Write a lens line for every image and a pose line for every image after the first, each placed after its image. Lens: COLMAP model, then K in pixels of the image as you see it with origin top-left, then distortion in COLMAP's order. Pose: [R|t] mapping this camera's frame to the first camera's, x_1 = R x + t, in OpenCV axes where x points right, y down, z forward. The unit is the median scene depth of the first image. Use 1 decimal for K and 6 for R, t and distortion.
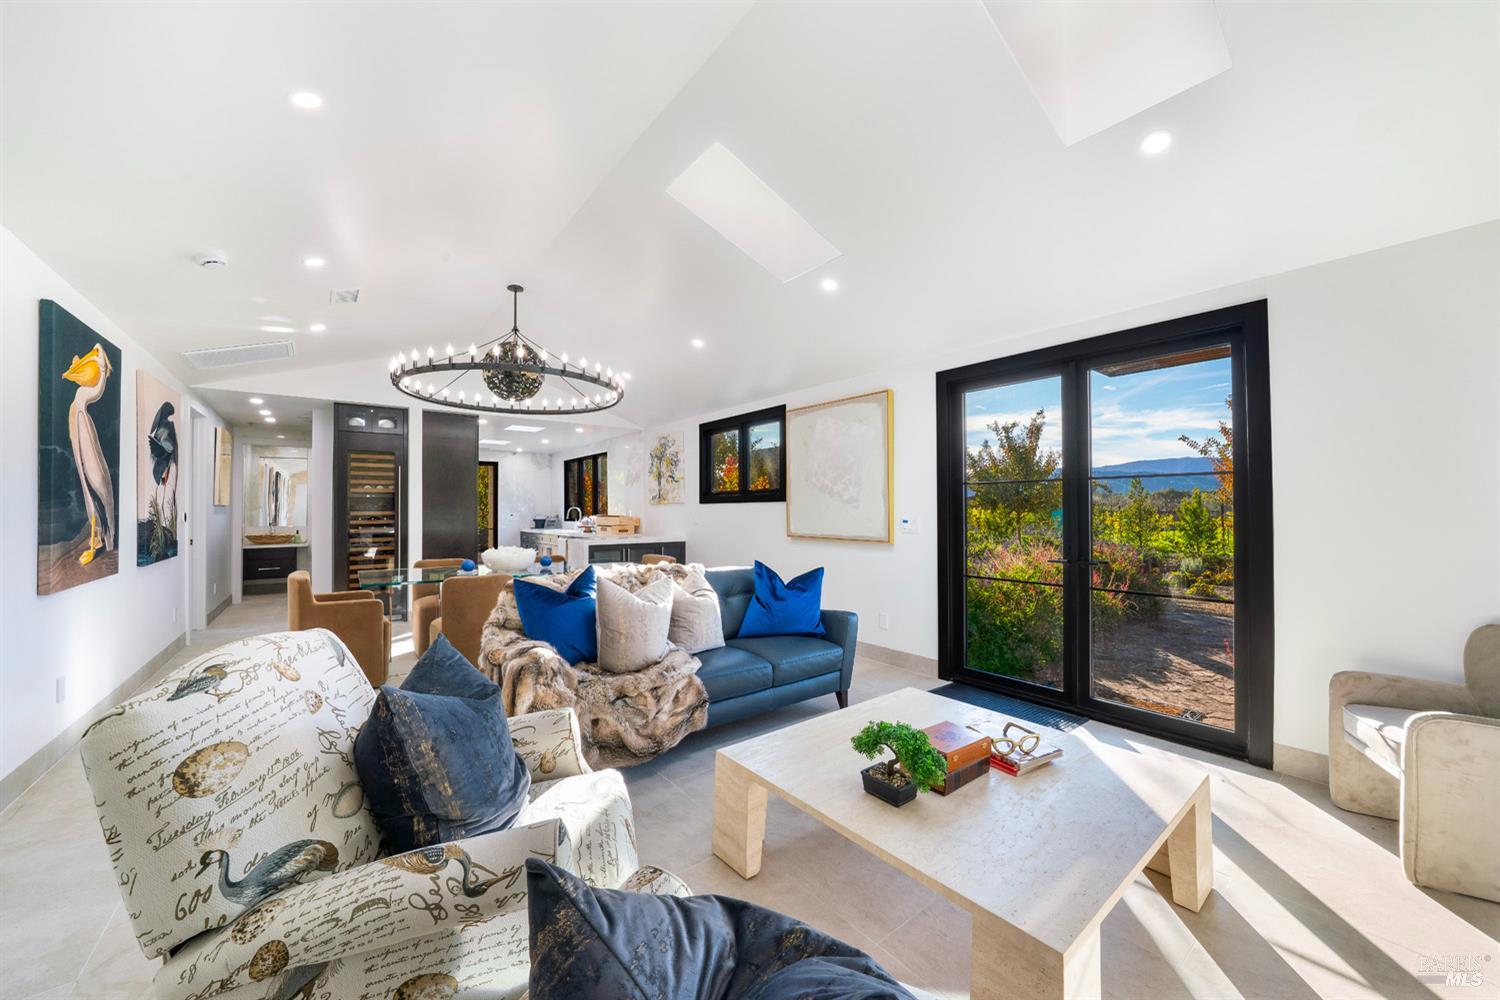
lens RADIAL K [[532.6, 0, 750.0], [0, 532.6, 507.5], [0, 0, 1]] dist [-0.002702, -0.000063]
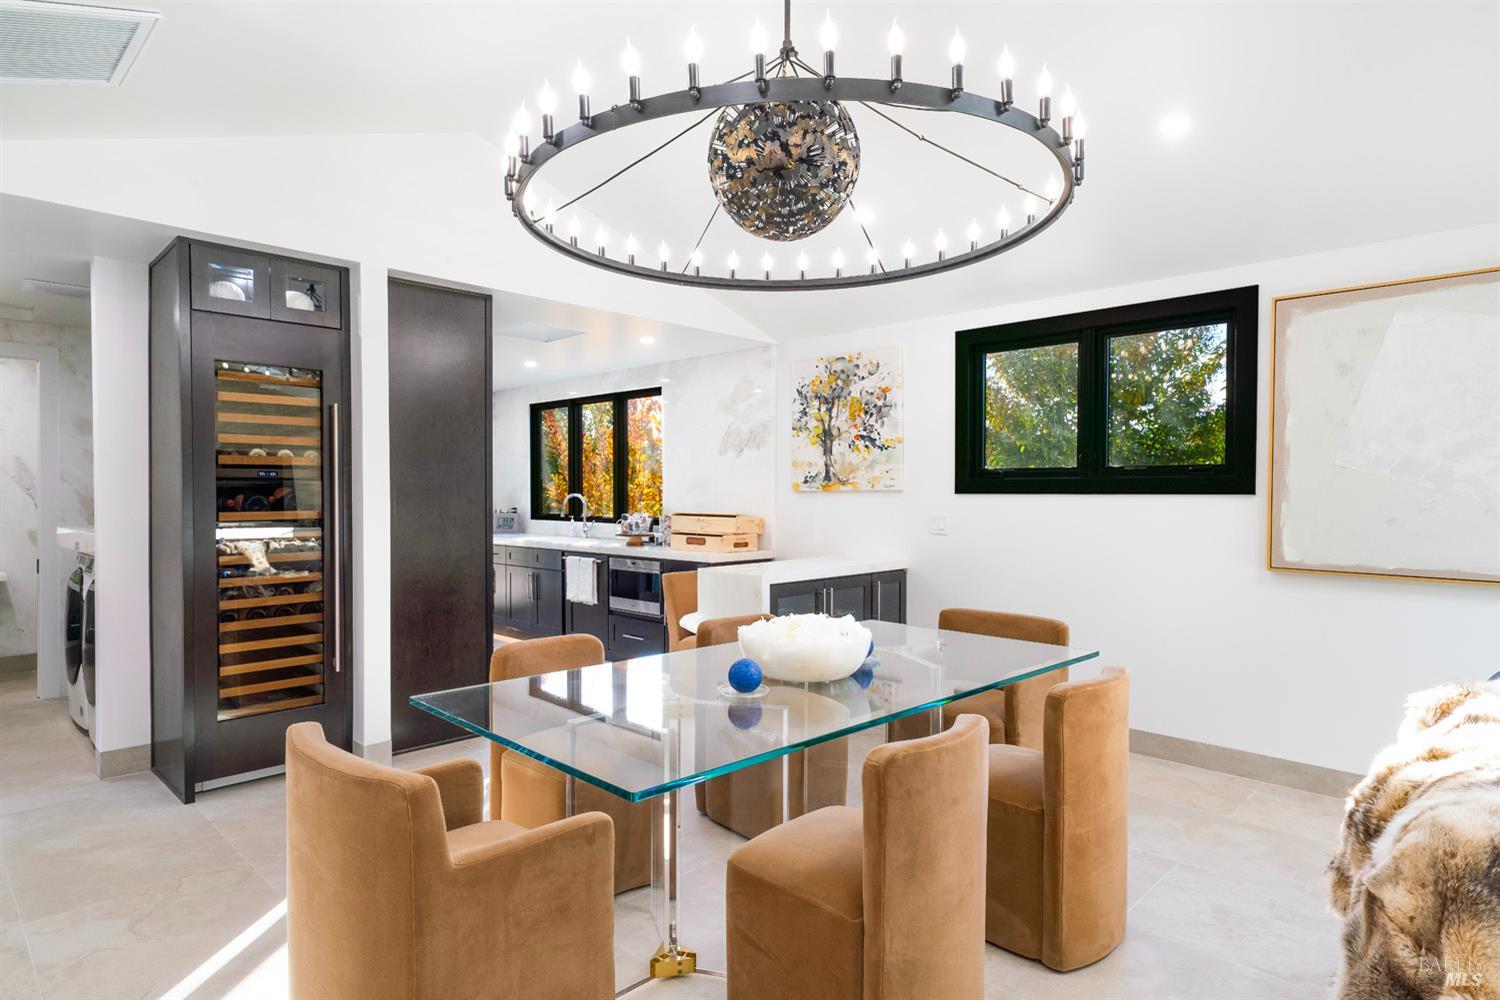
lens RADIAL K [[790.0, 0, 751.1], [0, 790.0, 497.4], [0, 0, 1]] dist [0.012329, 0.001547]
pose [[0.988988, 0.003315, 0.147959, -0.415897], [-0.005336, 0.999898, 0.013263, -0.013044], [-0.147900, -0.013907, 0.988905, 0.324893]]
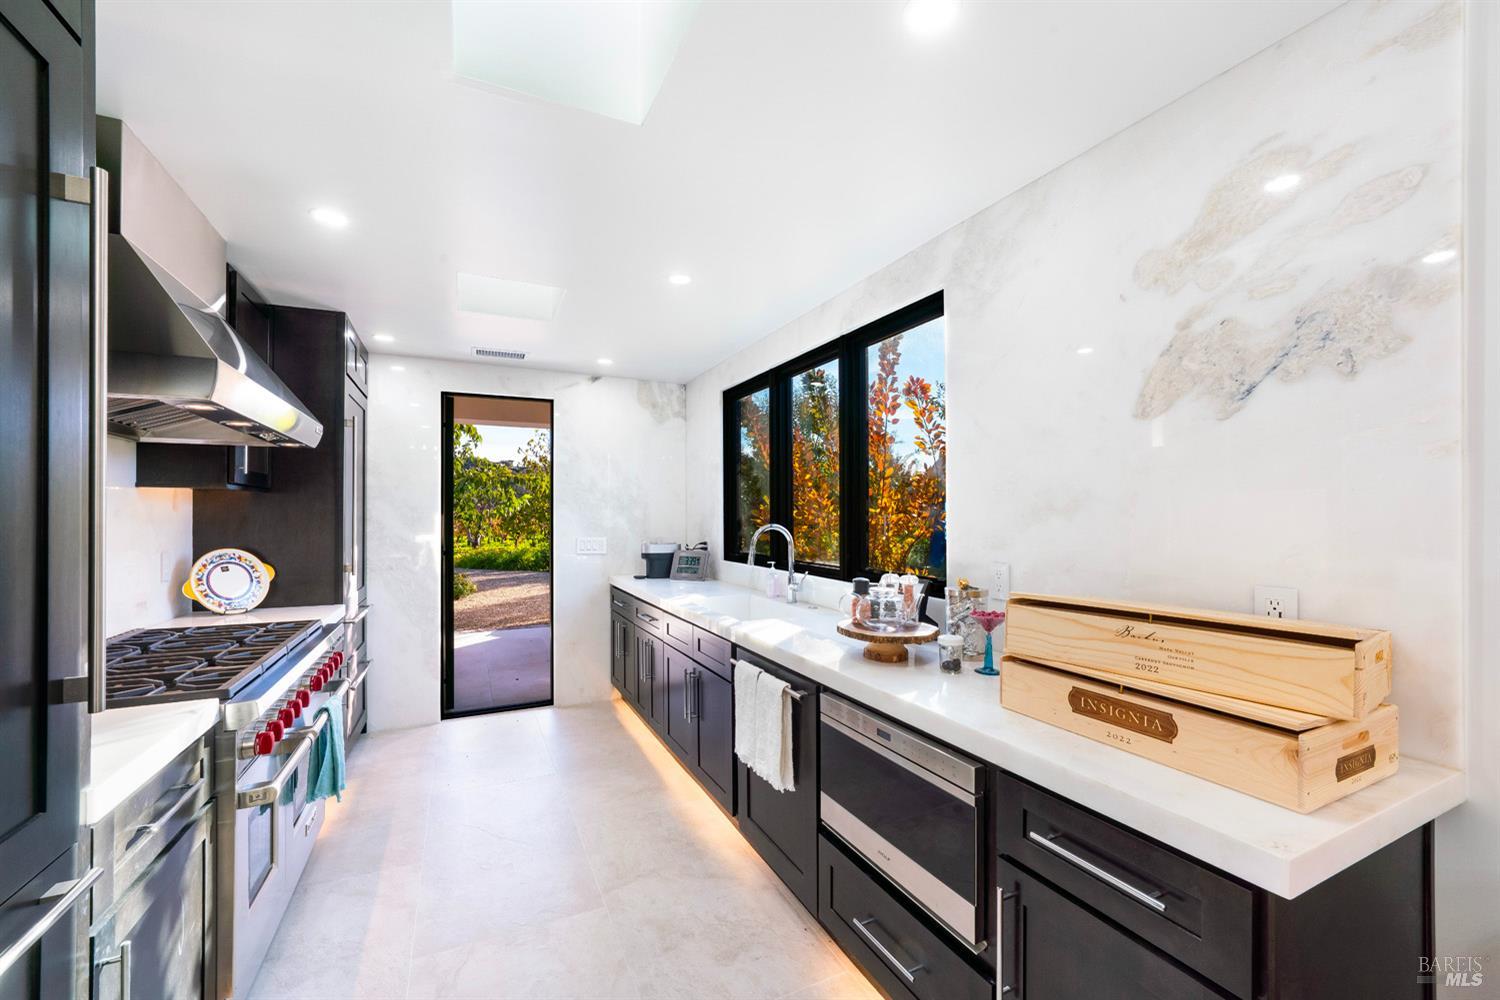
lens RADIAL K [[584.3, 0, 743.2], [0, 584.3, 511.8], [0, 0, 1]] dist [-0.008246, 0.003277]
pose [[0.976199, 0.001368, -0.216872, -0.419445], [-0.000824, 0.999996, 0.002600, -0.013809], [0.216875, -0.002360, 0.976197, 1.035691]]
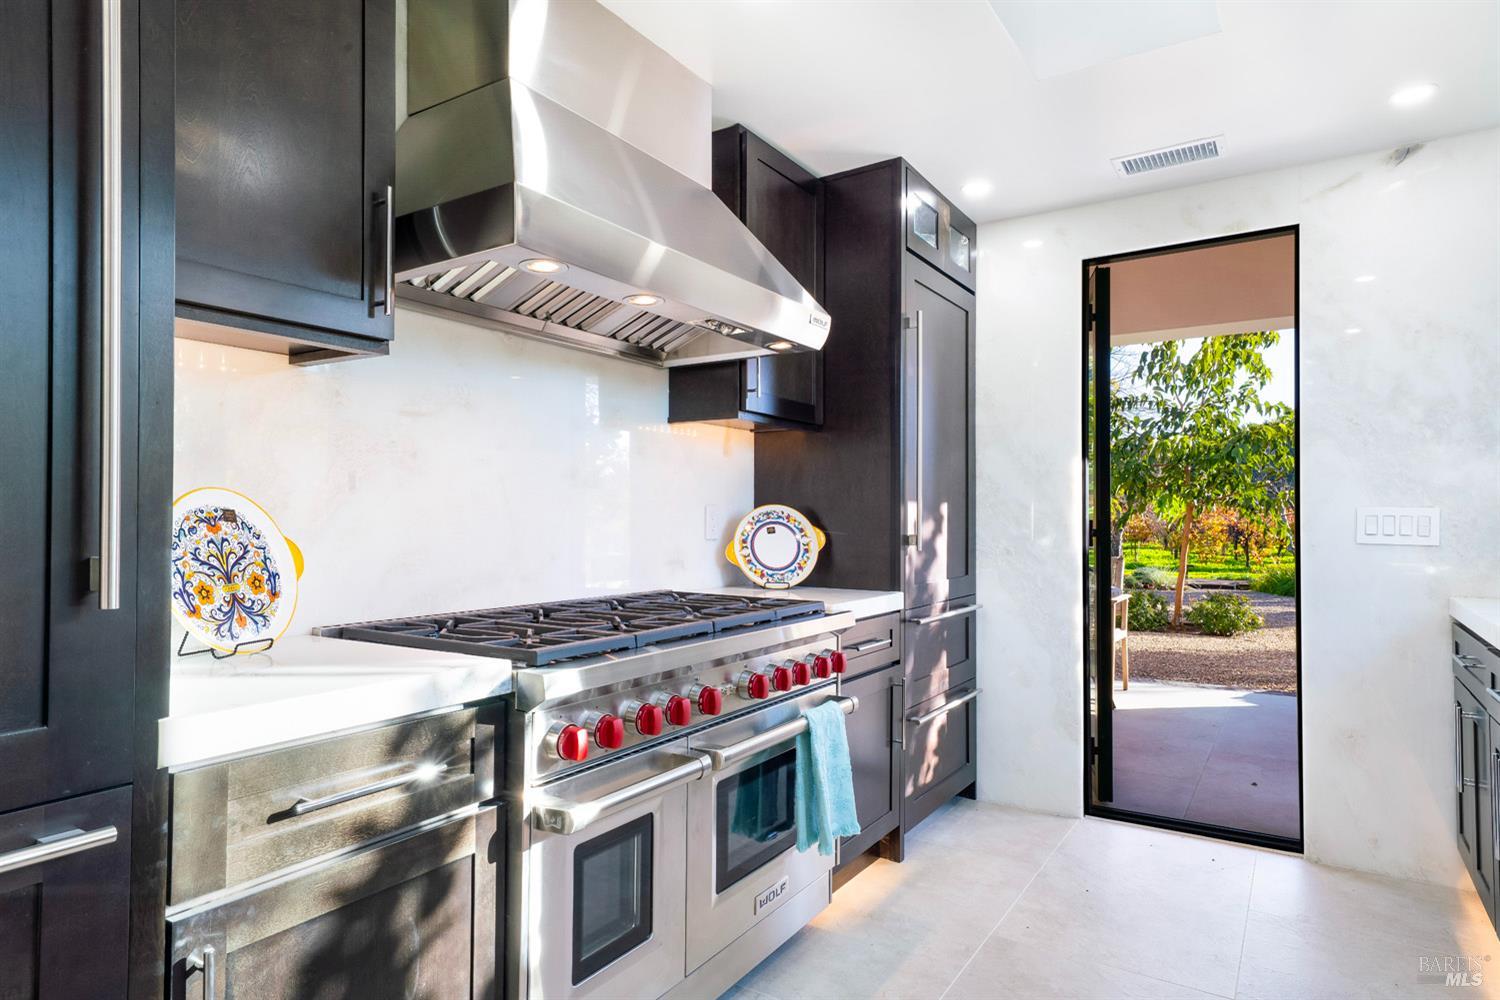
lens RADIAL K [[855.0, 0, 757.0], [0, 855.0, 507.5], [0, 0, 1]] dist [0.006230, 0.004231]
pose [[0.325795, -0.009209, -0.945396, -0.423918], [0.005343, 0.999955, -0.007900, 0.019854], [0.945425, -0.002477, 0.325830, 1.200517]]
